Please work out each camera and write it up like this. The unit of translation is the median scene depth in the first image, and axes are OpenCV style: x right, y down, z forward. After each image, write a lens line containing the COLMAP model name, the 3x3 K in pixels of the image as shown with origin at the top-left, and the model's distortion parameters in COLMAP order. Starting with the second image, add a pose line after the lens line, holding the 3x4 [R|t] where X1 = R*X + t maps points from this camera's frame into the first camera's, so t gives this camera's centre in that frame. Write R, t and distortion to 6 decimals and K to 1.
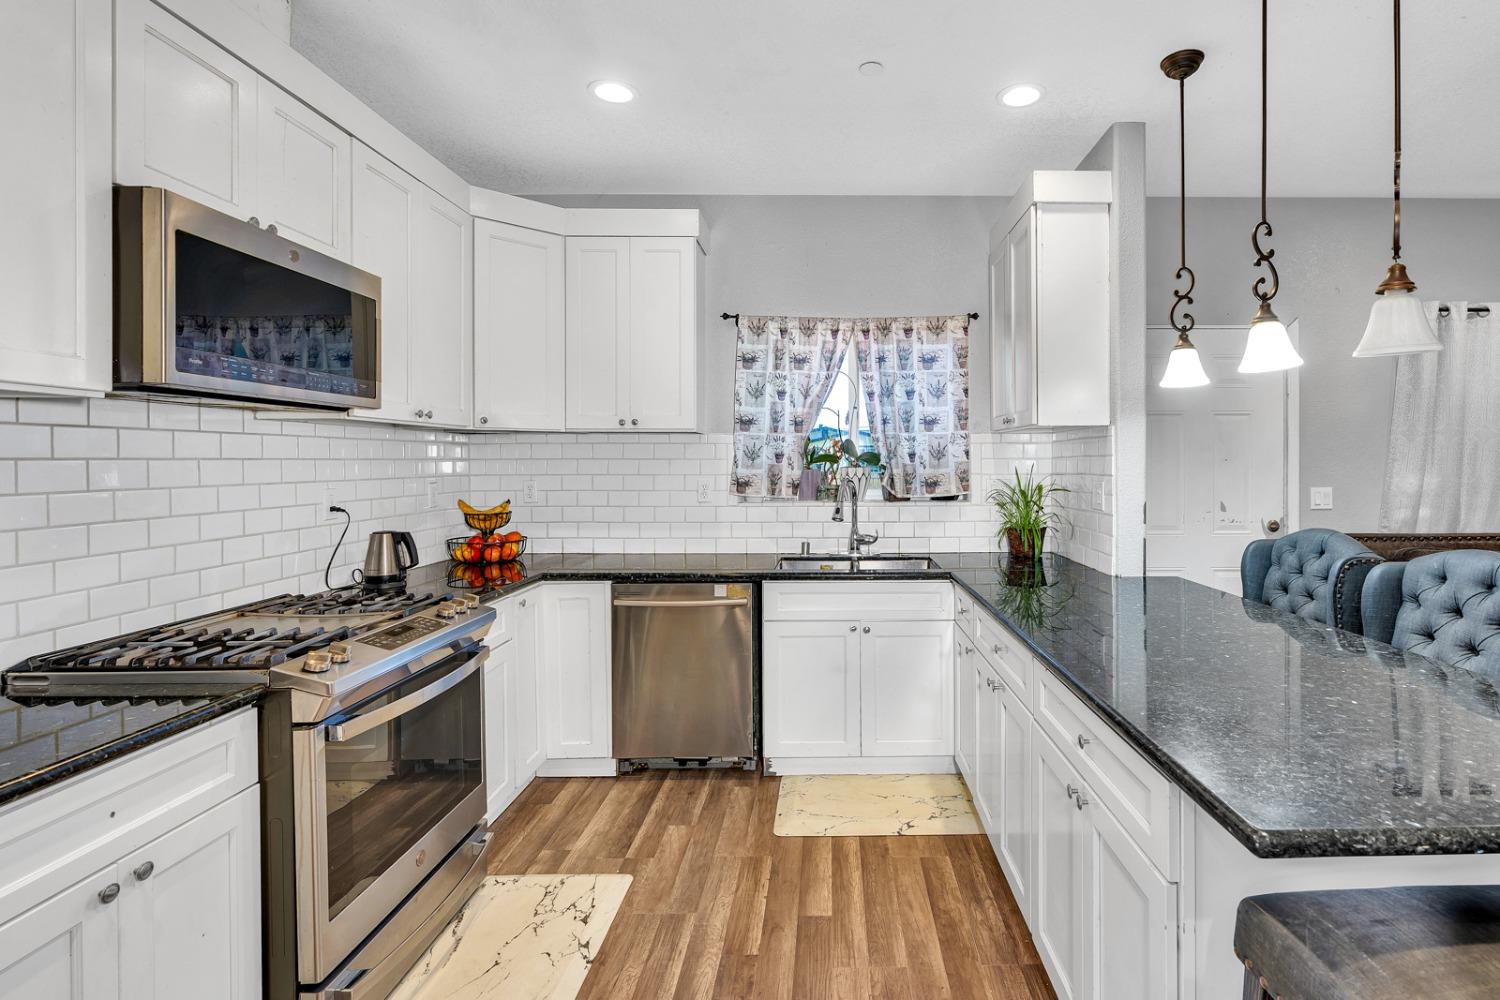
lens RADIAL K [[718.6, 0, 839.0], [0, 718.6, 460.0], [0, 0, 1]] dist [-0.006296, 0.000074]
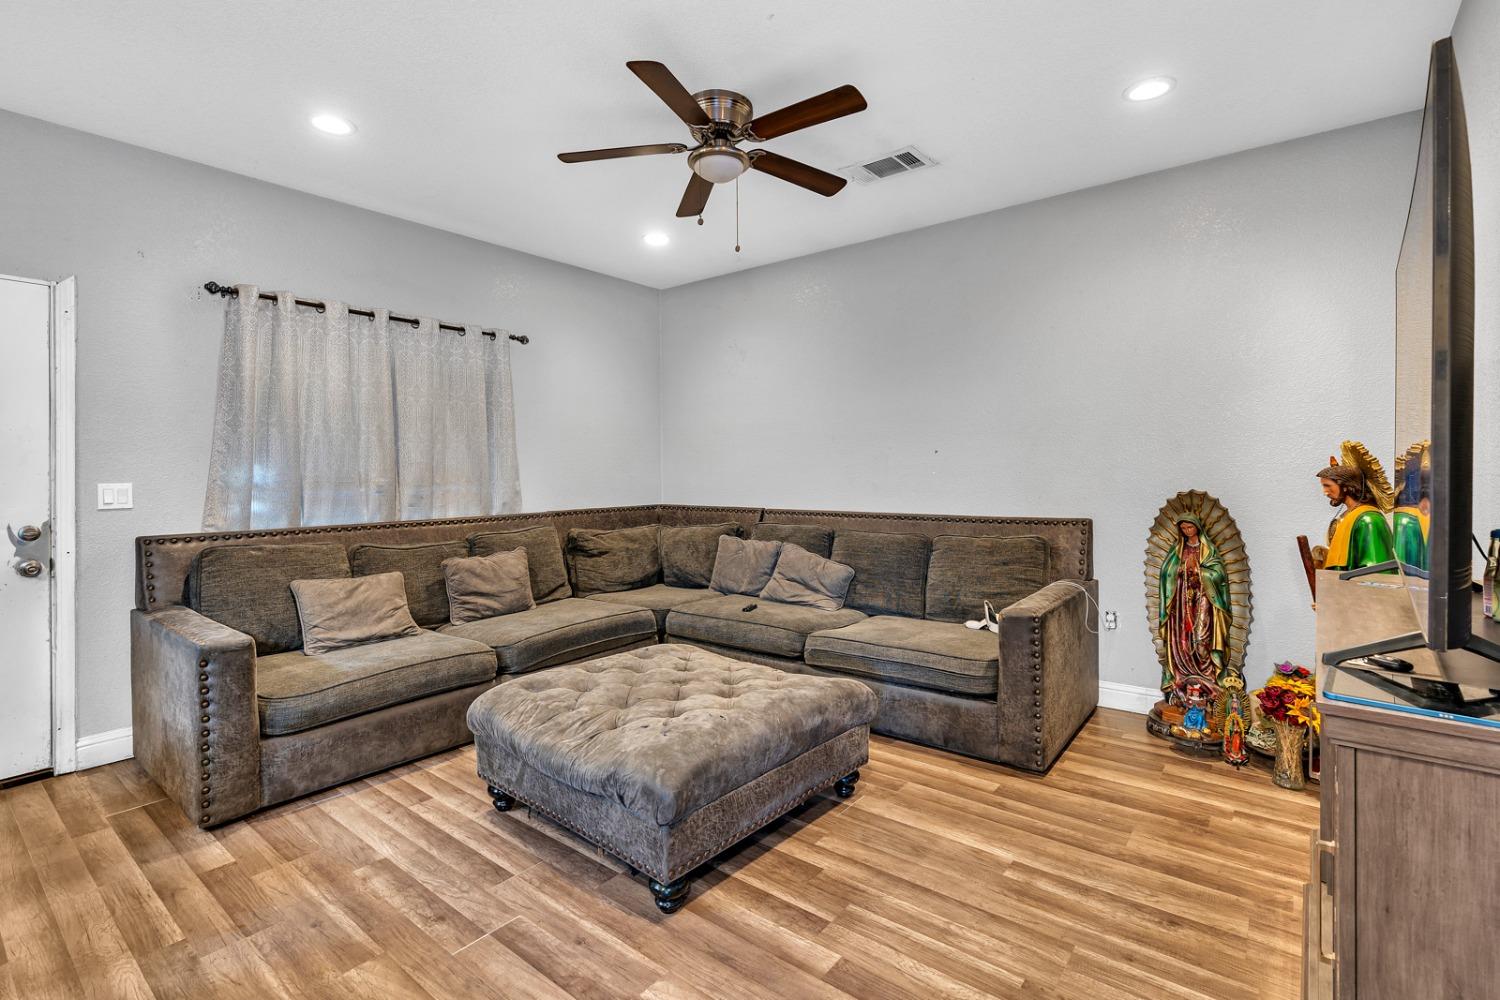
lens RADIAL K [[696.3, 0, 754.5], [0, 696.3, 478.2], [0, 0, 1]] dist [-0.004789, 0.000370]
pose [[0.635577, -0.009022, 0.771985, 0.565776], [0.005410, 0.999959, 0.007232, 0.033416], [-0.772019, -0.000420, 0.635600, -0.111173]]
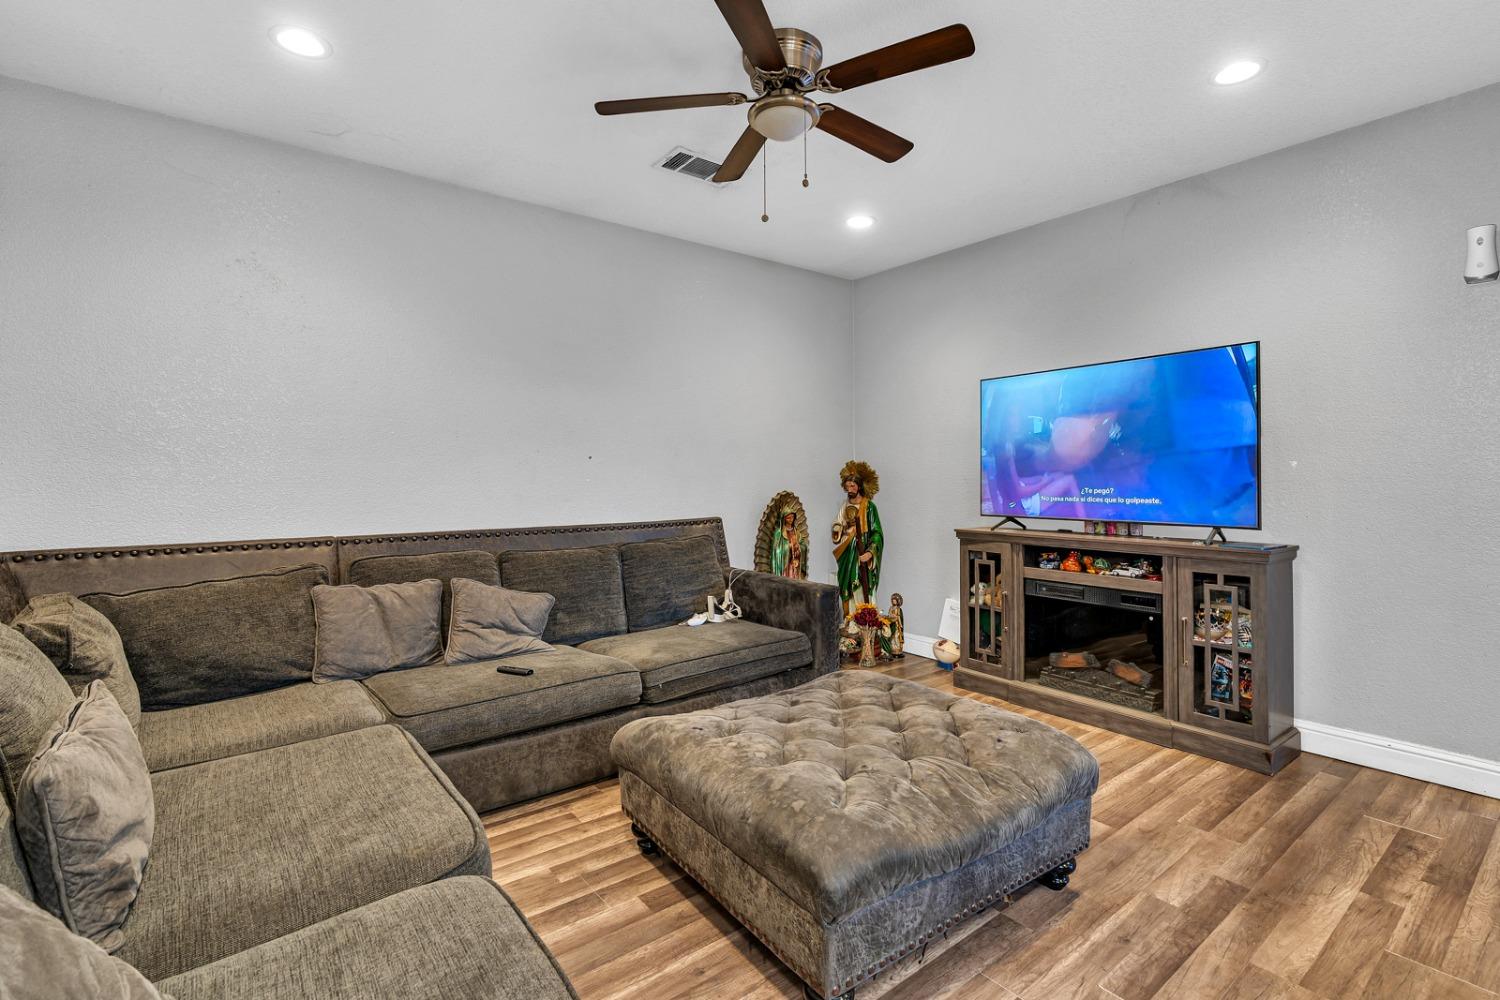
lens RADIAL K [[696.3, 0, 754.5], [0, 696.3, 478.2], [0, 0, 1]] dist [-0.004789, 0.000370]
pose [[-0.602842, 0.002265, 0.797857, 0.633694], [0.005947, 0.999981, 0.001655, 0.031950], [-0.797838, 0.005742, -0.602844, 0.902036]]
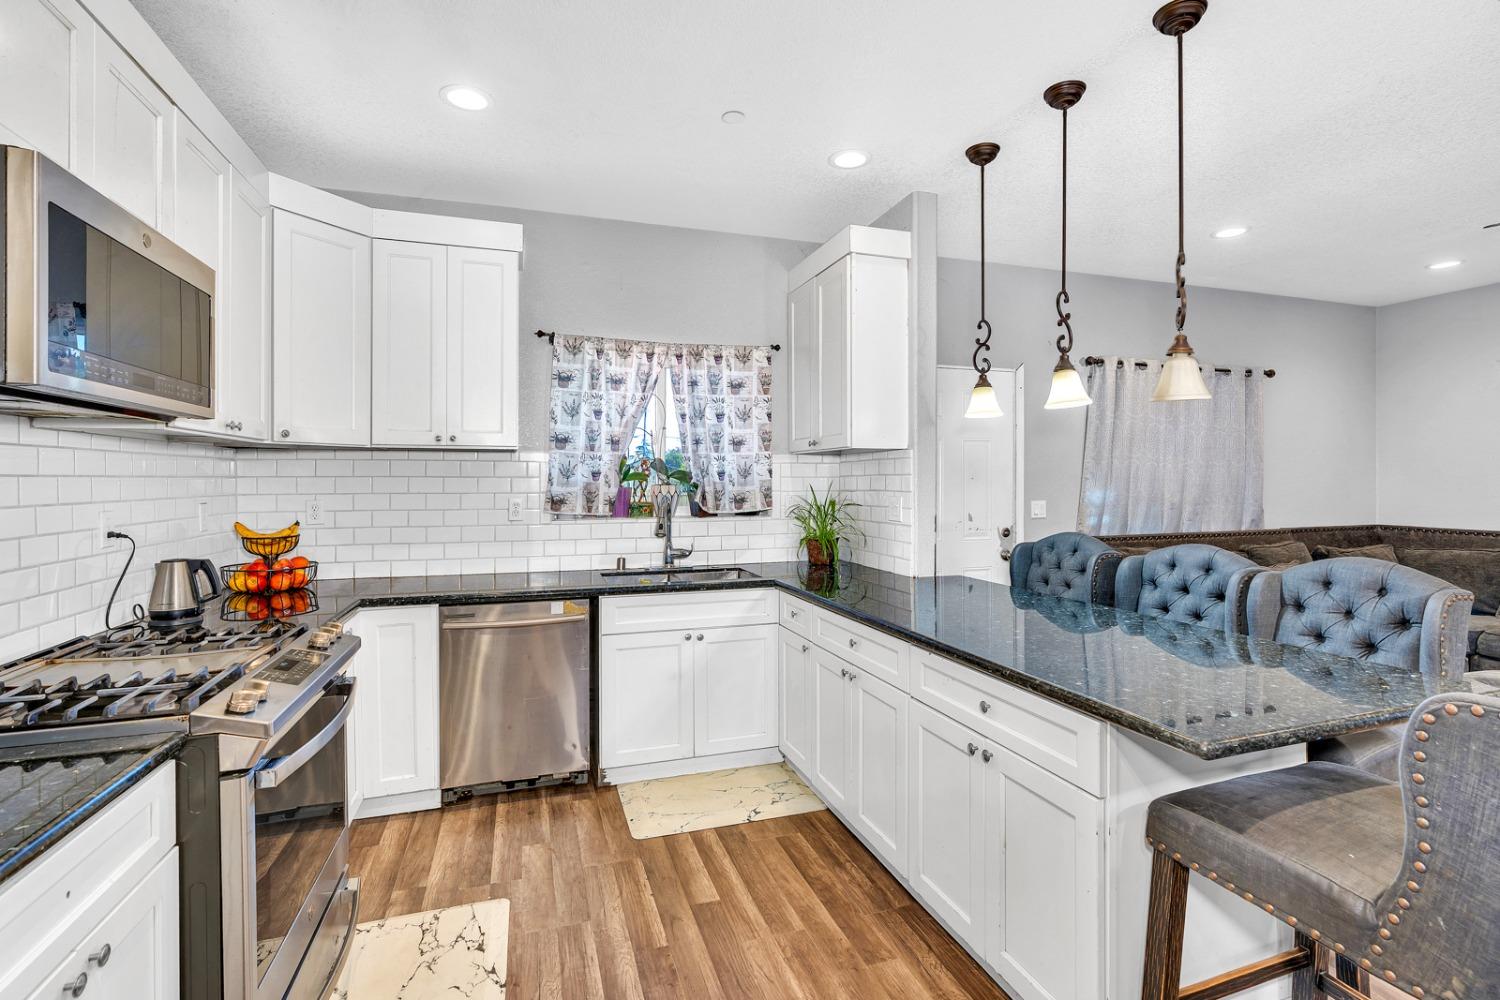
lens RADIAL K [[696.3, 0, 754.5], [0, 696.3, 478.2], [0, 0, 1]] dist [-0.004789, 0.000370]
pose [[0.954720, 0.001289, 0.297502, -0.173063], [-0.001046, 0.999999, -0.000976, 0.001065], [-0.297503, 0.000621, 0.954721, -0.009990]]
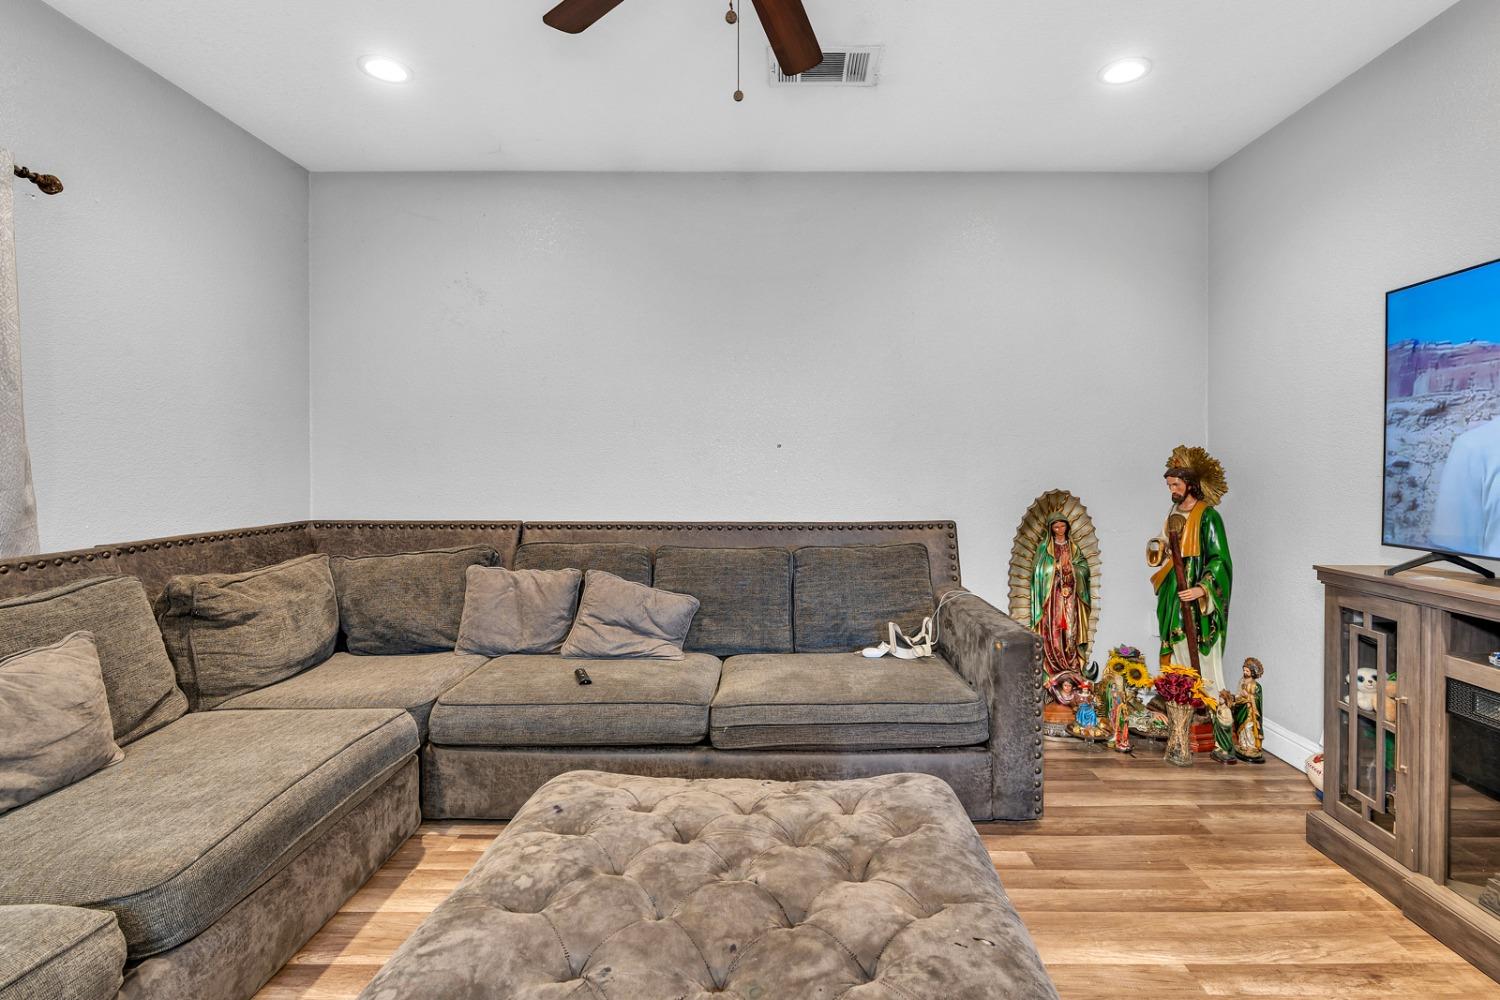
lens RADIAL K [[691.0, 0, 772.4], [0, 691.0, 474.3], [0, 0, 1]] dist [-0.010077, 0.004131]
pose [[0.019371, -0.009142, 0.999771, 0.708581], [0.000010, 0.999958, 0.009144, 0.029839], [-0.999812, -0.000167, 0.019371, 0.412771]]
